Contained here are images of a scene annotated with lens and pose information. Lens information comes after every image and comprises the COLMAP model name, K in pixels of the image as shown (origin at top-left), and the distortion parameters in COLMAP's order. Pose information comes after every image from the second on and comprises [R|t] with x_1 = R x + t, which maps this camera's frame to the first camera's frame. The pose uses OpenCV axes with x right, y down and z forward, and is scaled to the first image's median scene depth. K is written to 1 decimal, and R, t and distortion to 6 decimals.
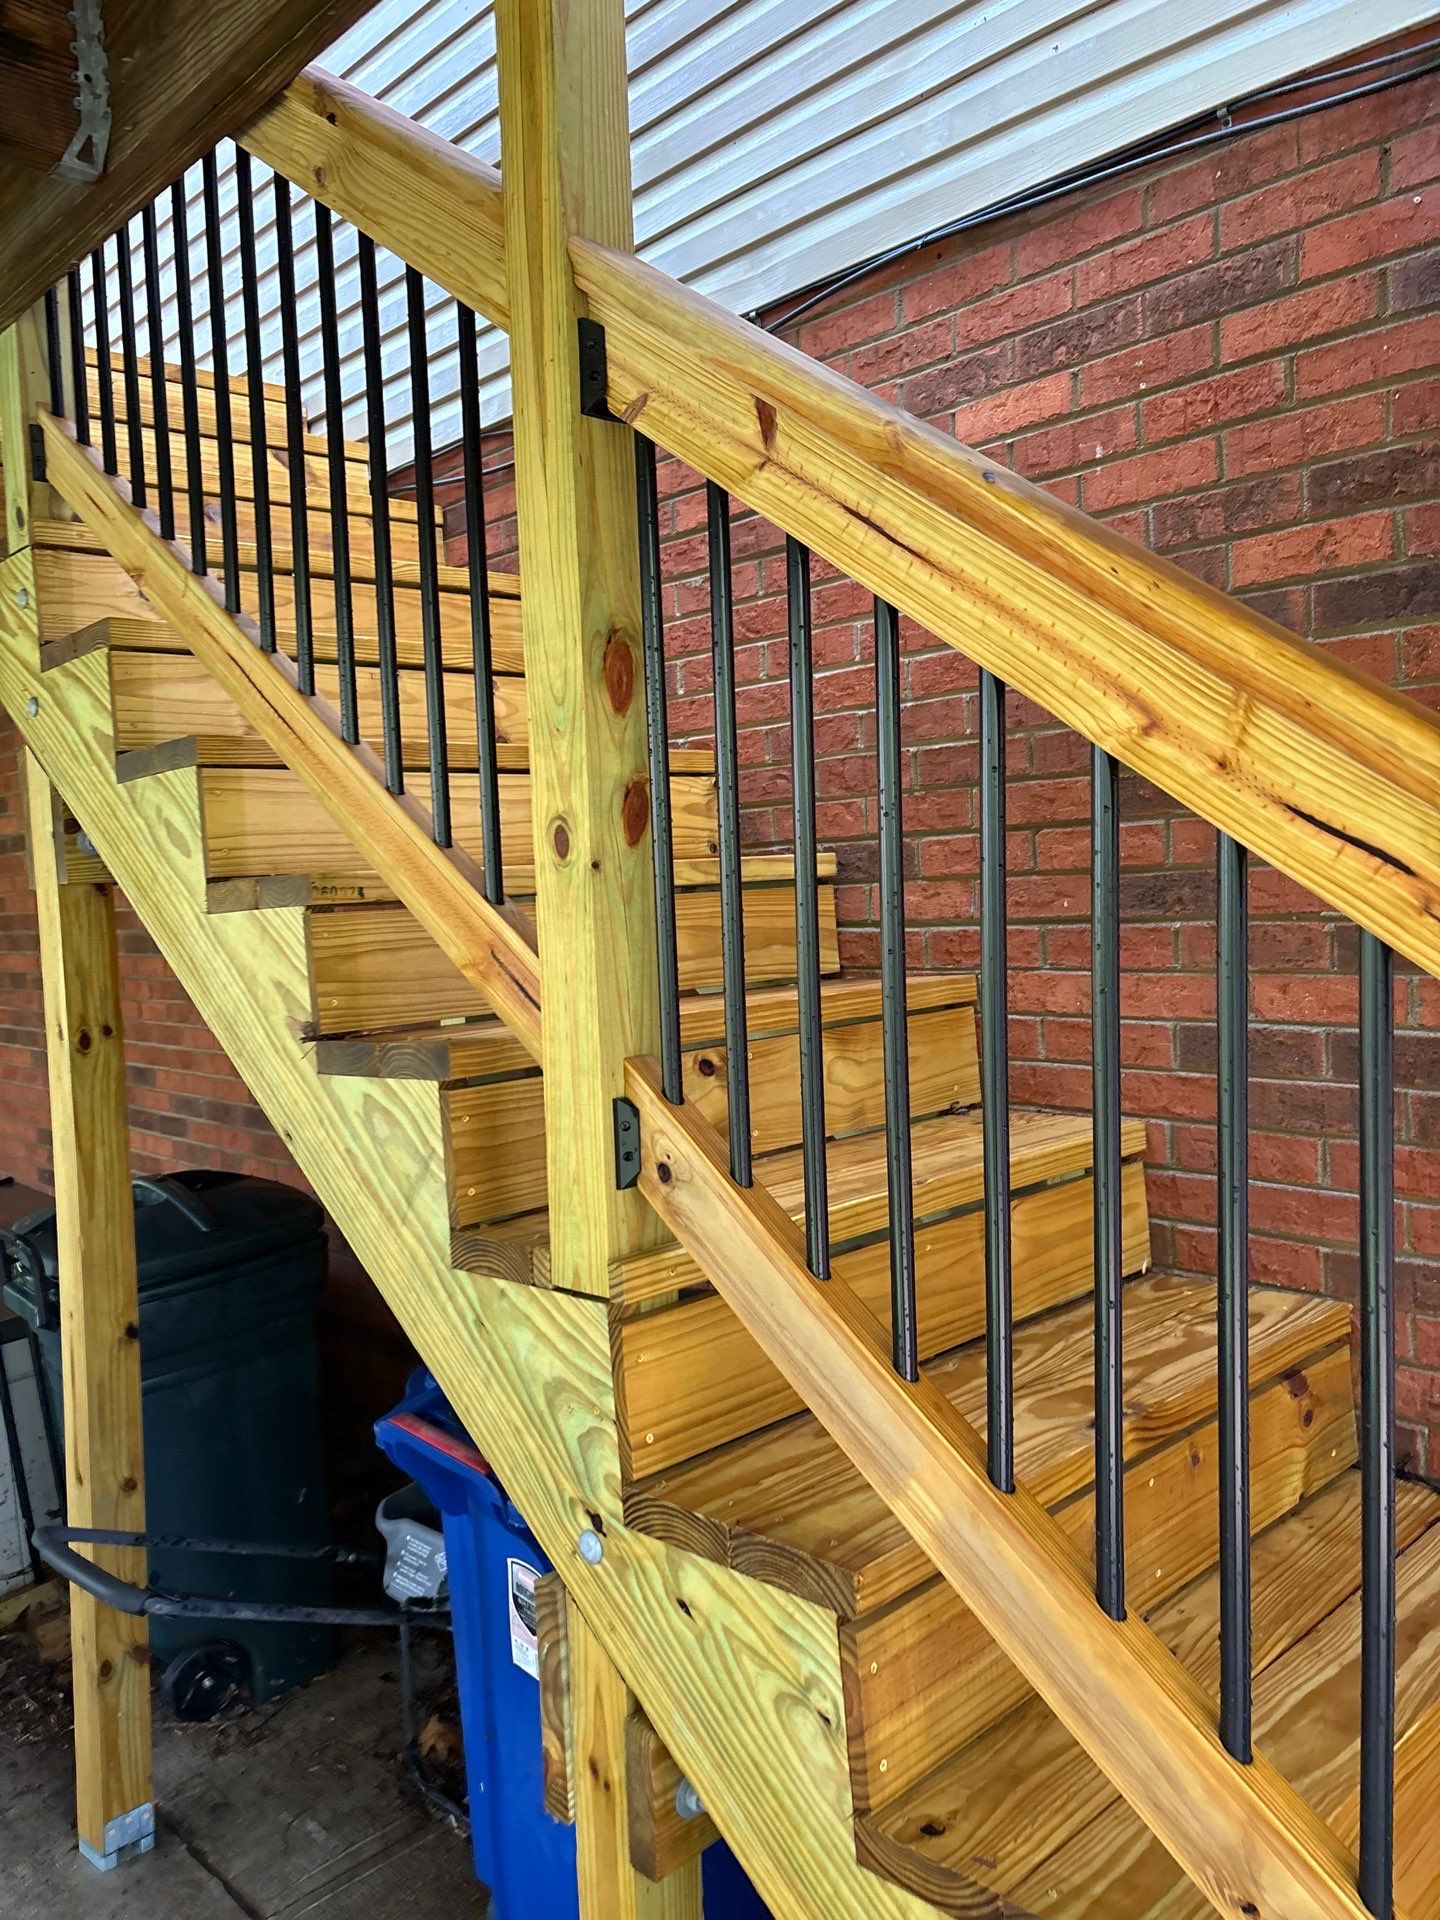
lens RADIAL K [[1502.4, 0, 718.3], [0, 1502.4, 895.7], [0, 0, 1]] dist [0.088641, -0.130752]
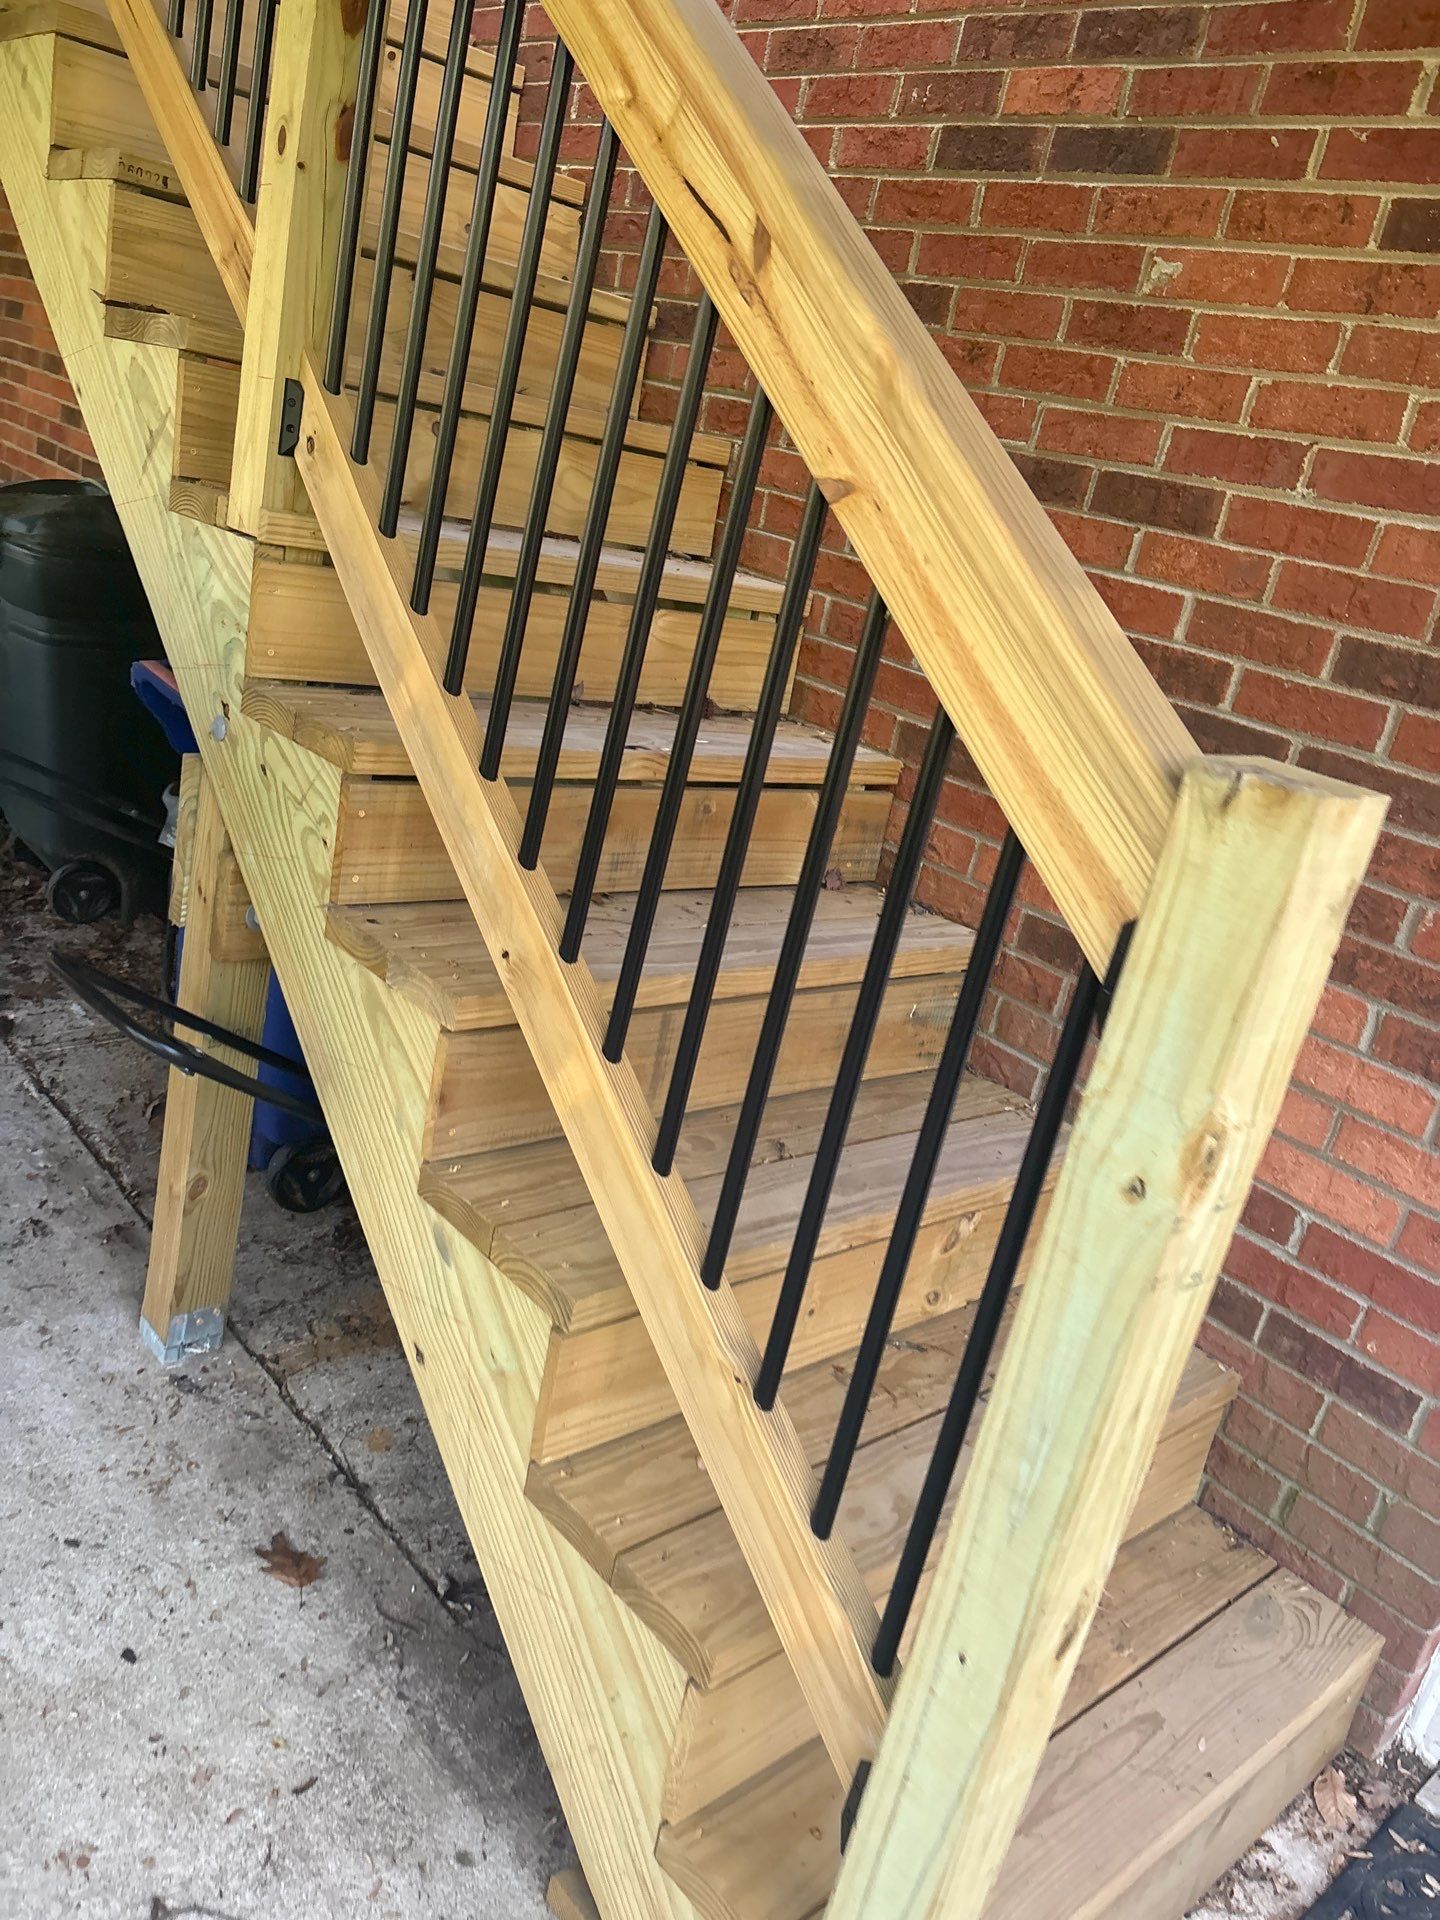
lens RADIAL K [[1502.4, 0, 718.3], [0, 1502.4, 895.7], [0, 0, 1]] dist [0.088641, -0.130752]
pose [[0.965827, 0.256217, 0.039134, 0.305034], [-0.256999, 0.927107, 0.272807, 0.090446], [0.033617, -0.273542, 0.961272, -0.273844]]
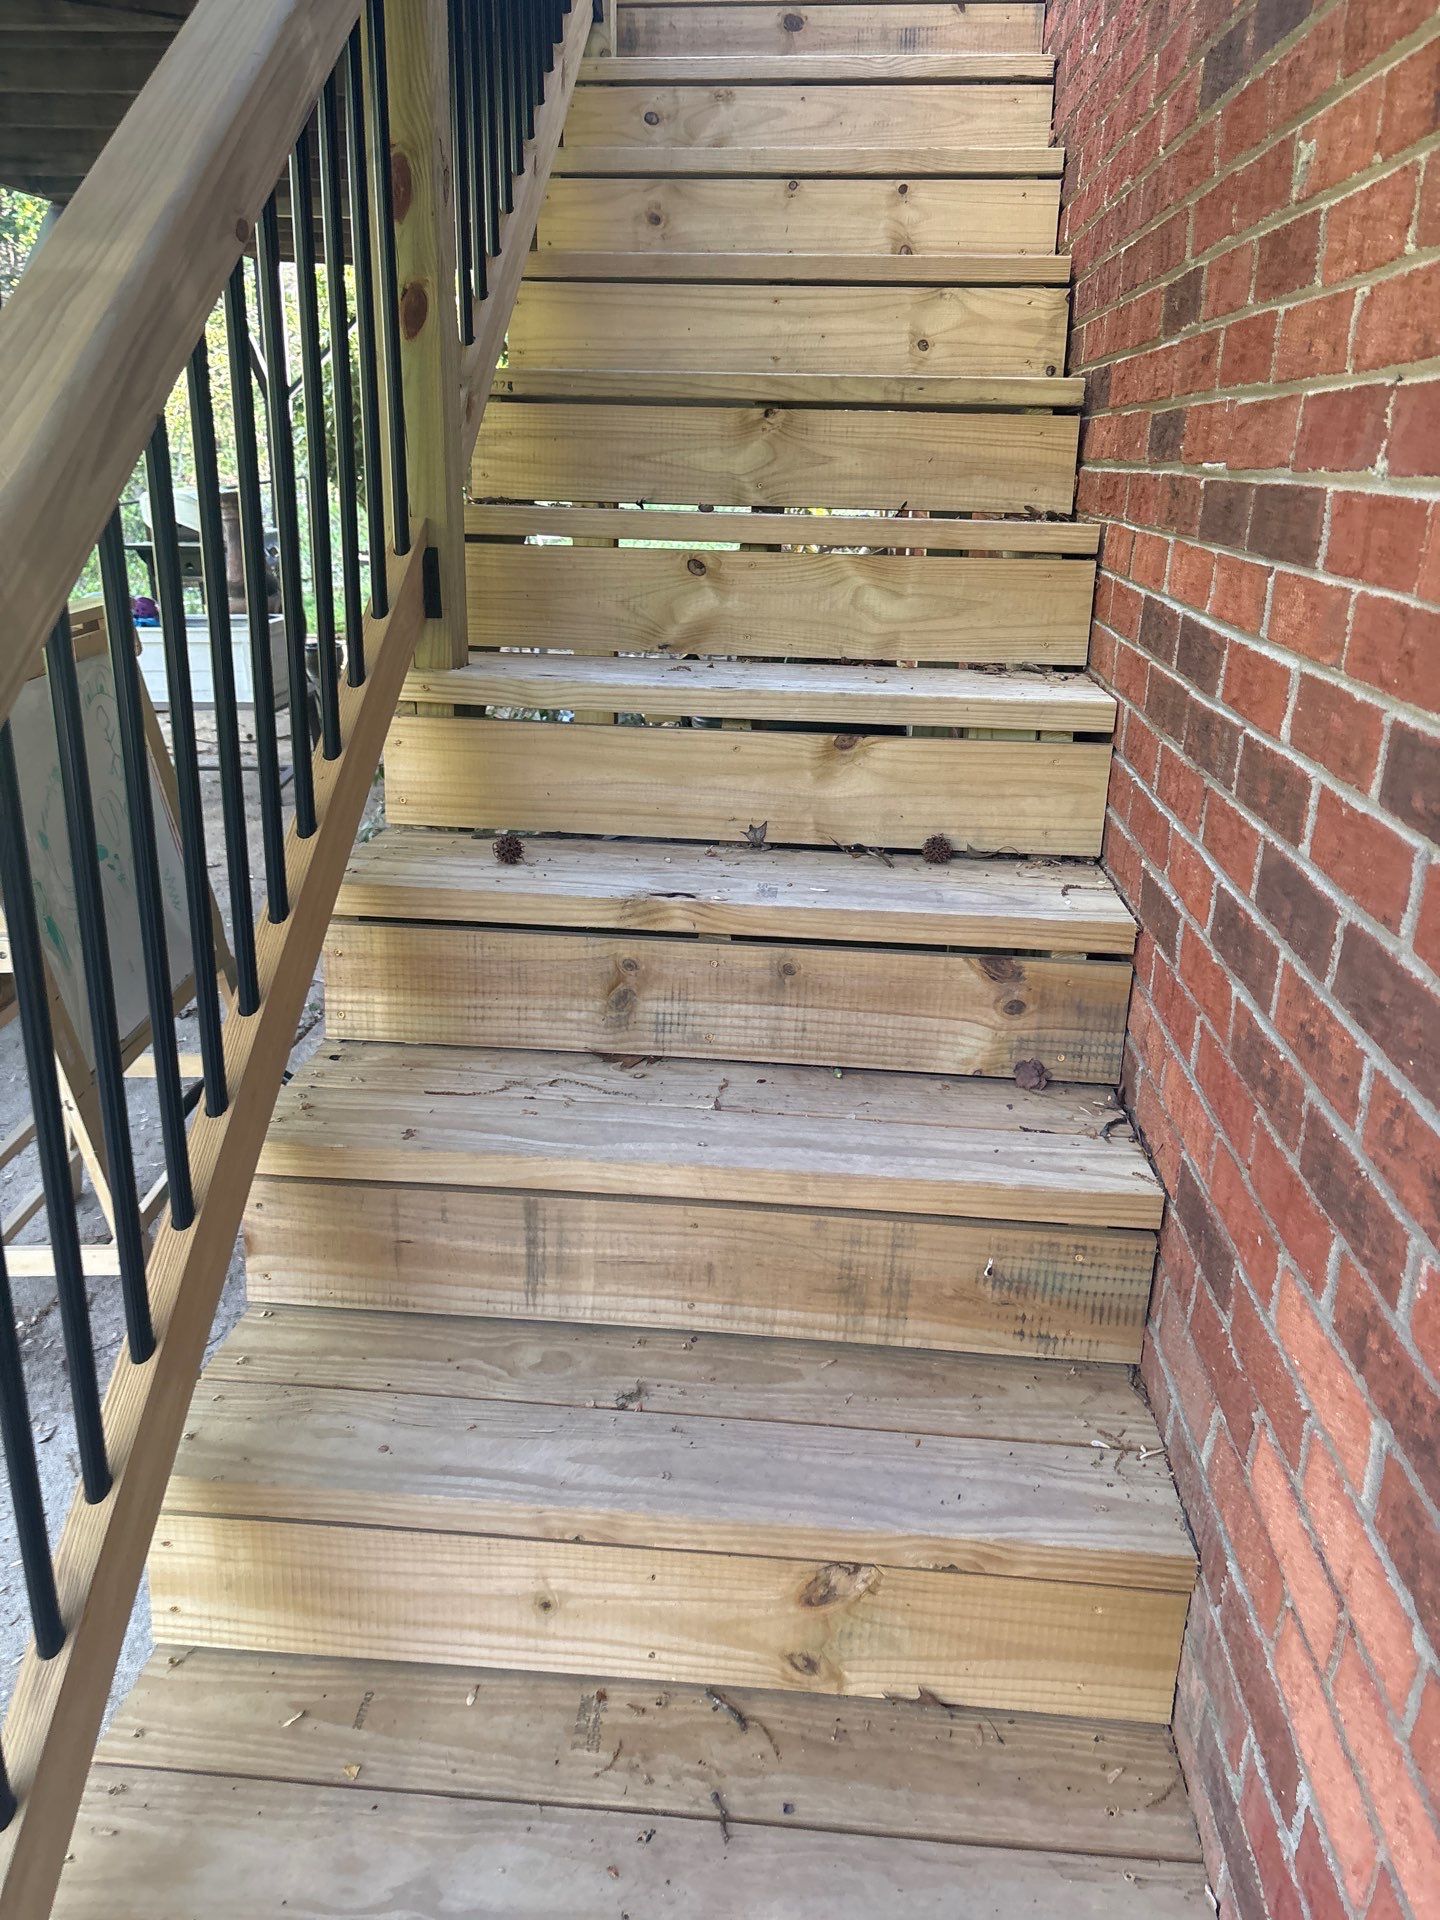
lens RADIAL K [[1455.3, 0, 766.5], [0, 1455.3, 921.7], [0, 0, 1]] dist [0.036576, -0.046779]
pose [[0.662163, 0.292224, -0.690033, 1.045762], [-0.059788, 0.938497, 0.340073, -0.012501], [0.746971, -0.183928, 0.638909, 0.333127]]
